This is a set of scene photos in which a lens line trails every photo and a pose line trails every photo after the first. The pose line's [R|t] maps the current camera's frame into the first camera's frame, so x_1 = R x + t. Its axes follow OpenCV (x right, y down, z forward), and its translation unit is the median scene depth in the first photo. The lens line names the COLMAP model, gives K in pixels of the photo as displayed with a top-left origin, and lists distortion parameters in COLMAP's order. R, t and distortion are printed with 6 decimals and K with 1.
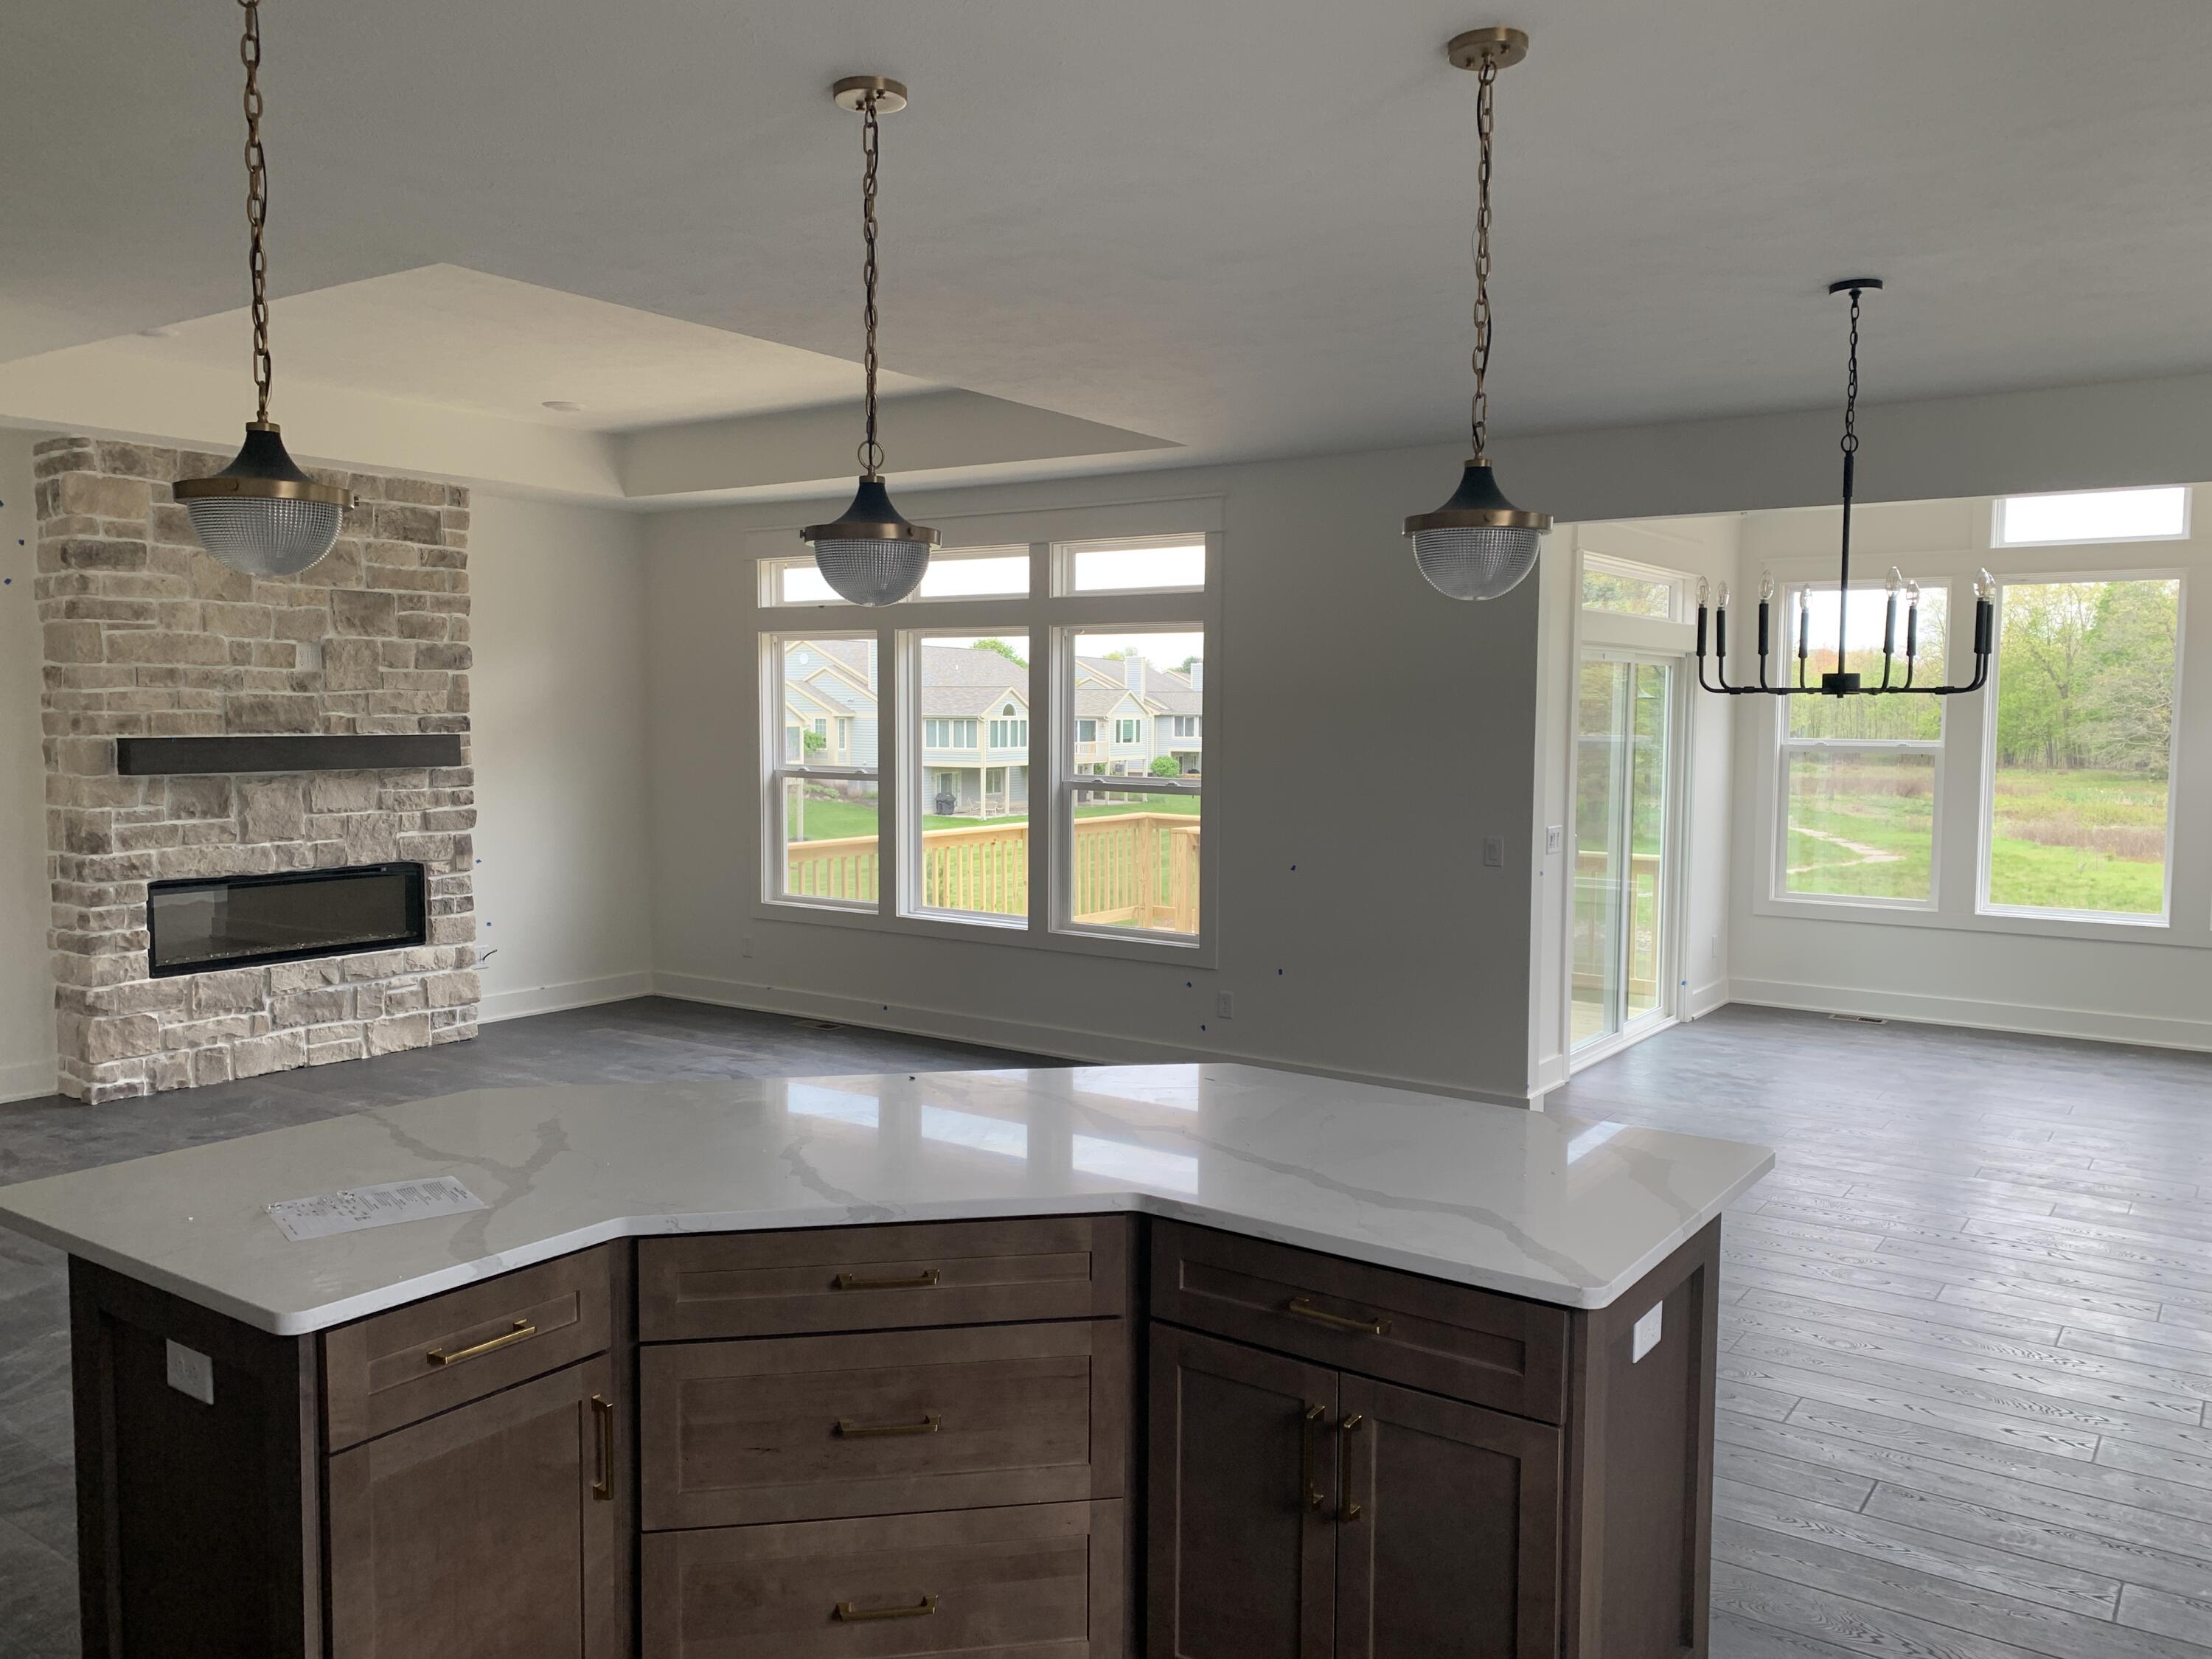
lens RADIAL K [[1702.3, 0, 1106.0], [0, 1702.3, 829.5], [0, 0, 1]] dist [0.008051, 0.009510]
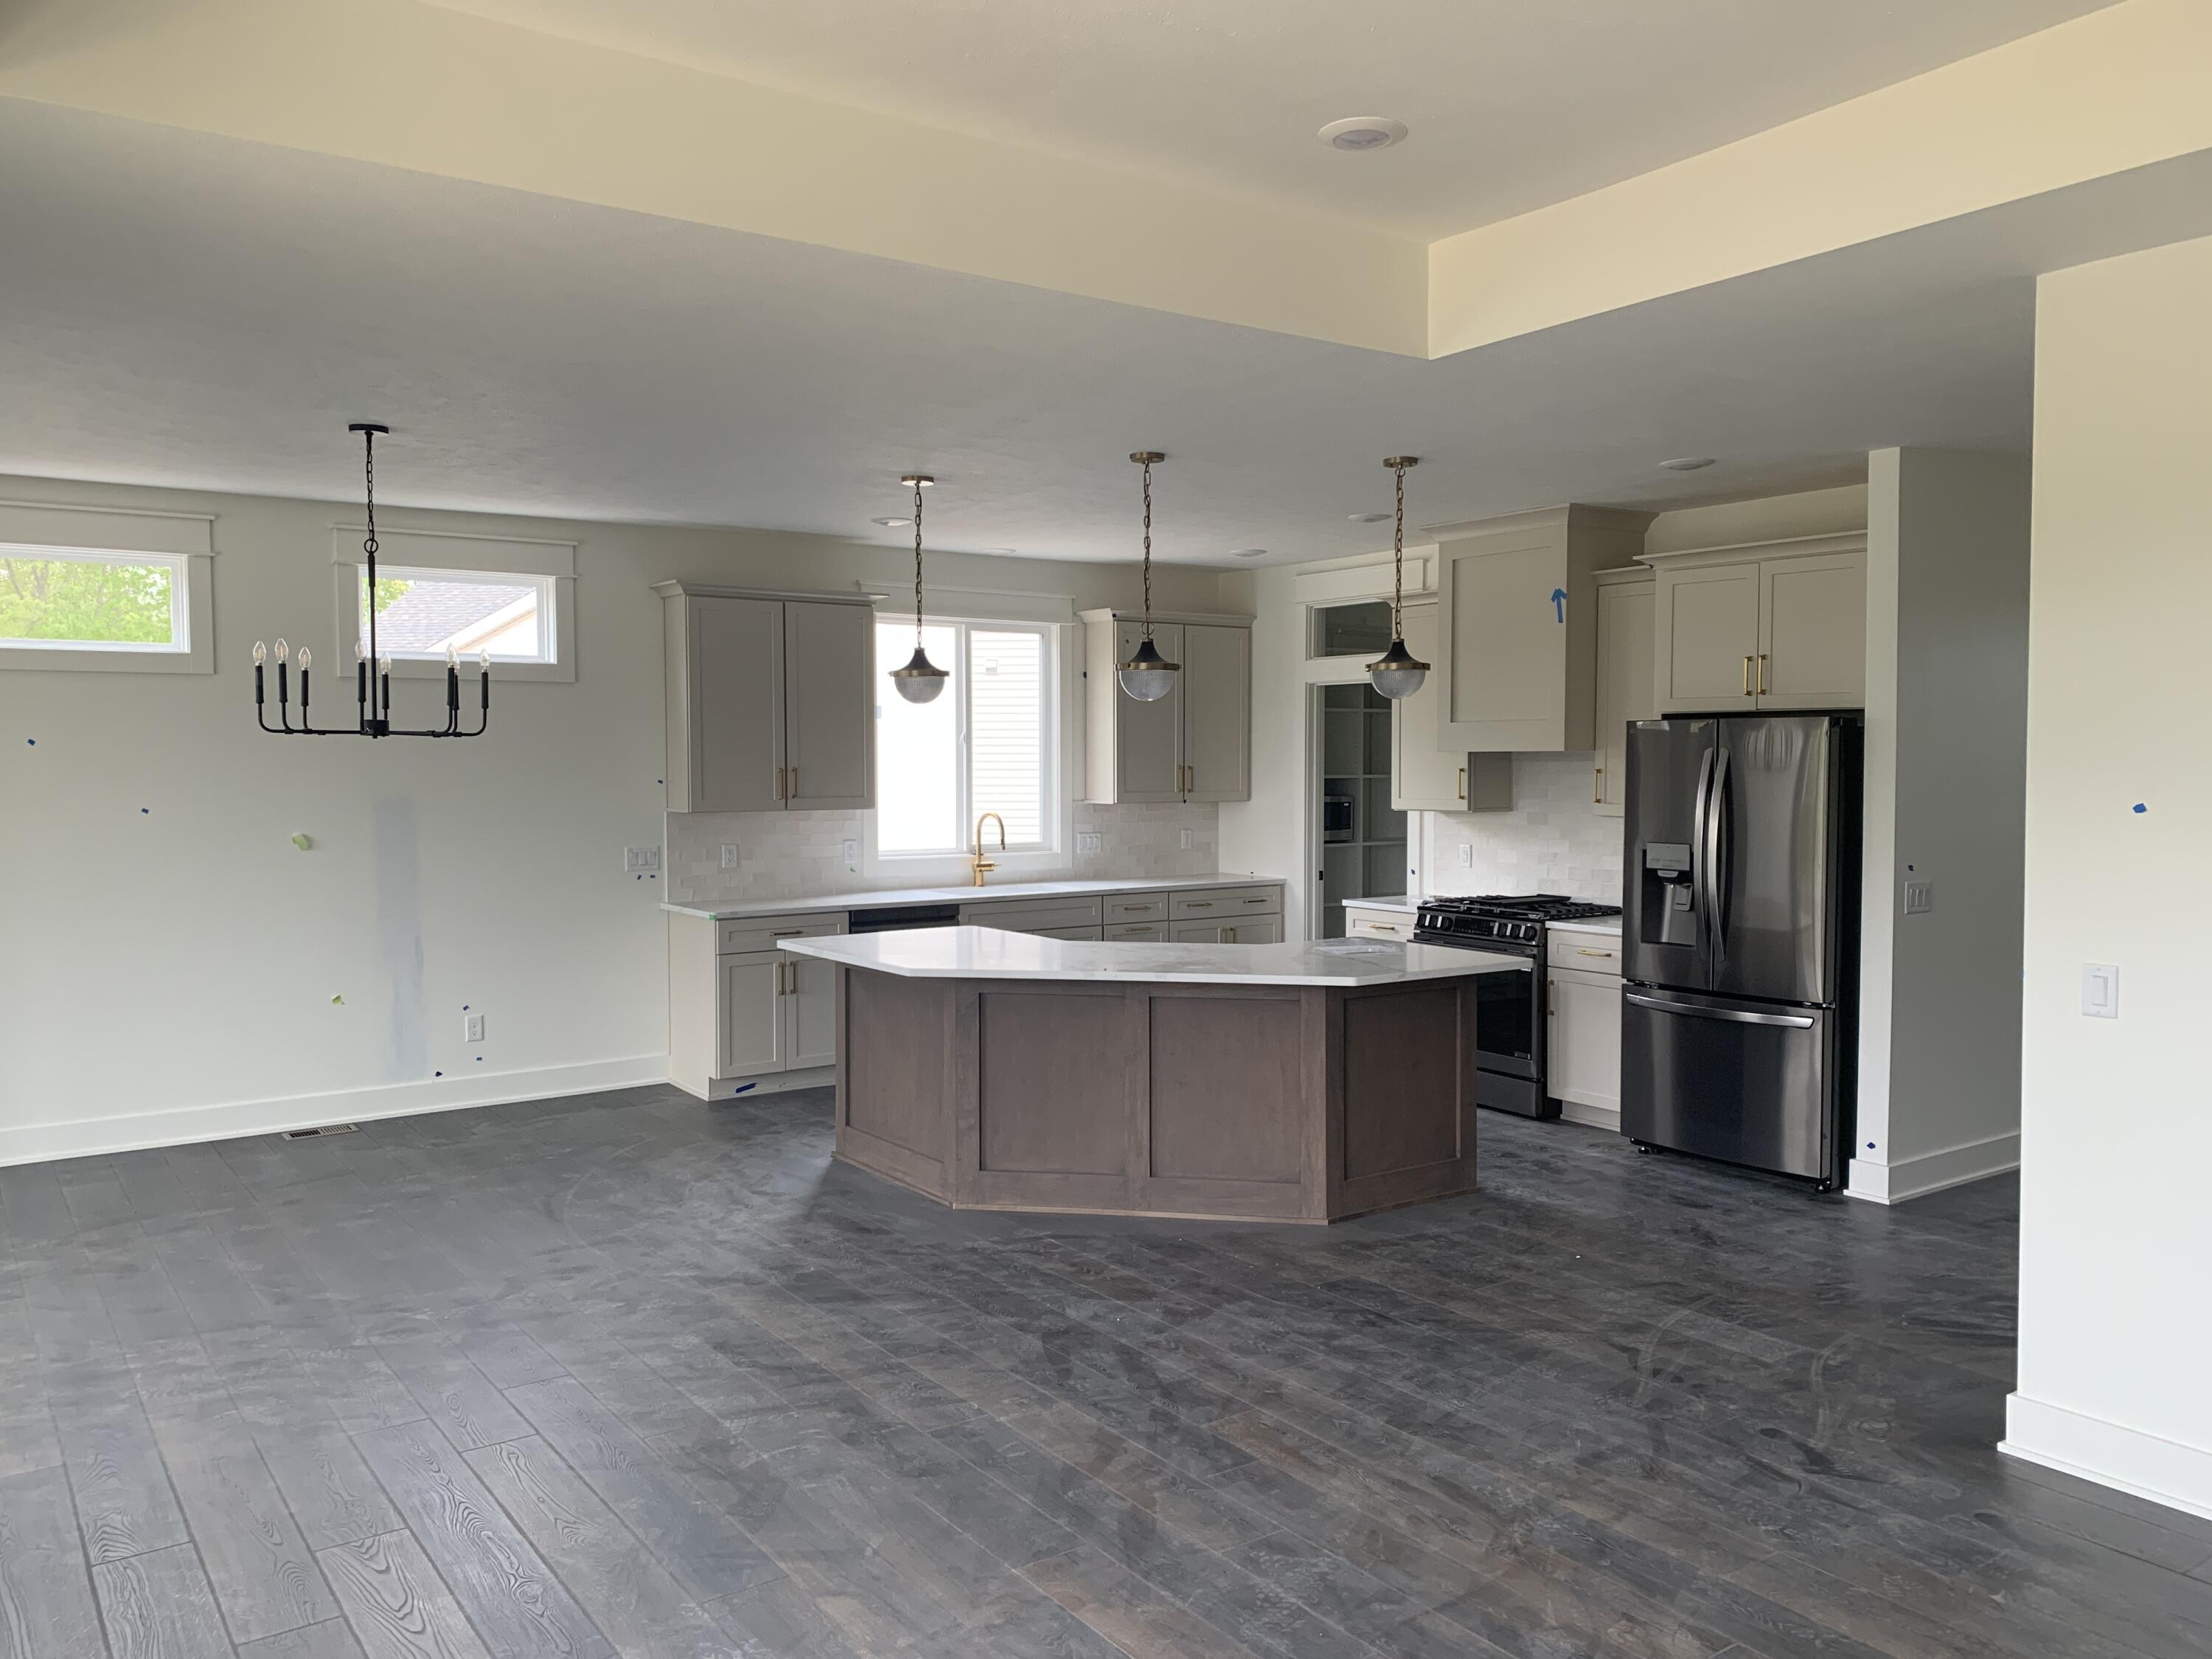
lens RADIAL K [[1702.3, 0, 1106.0], [0, 1702.3, 829.5], [0, 0, 1]] dist [0.008051, 0.009510]
pose [[0.457481, -0.045539, 0.888053, -0.491789], [0.064262, 0.997770, 0.018061, 0.005553], [-0.886895, 0.048805, 0.459387, -0.101839]]
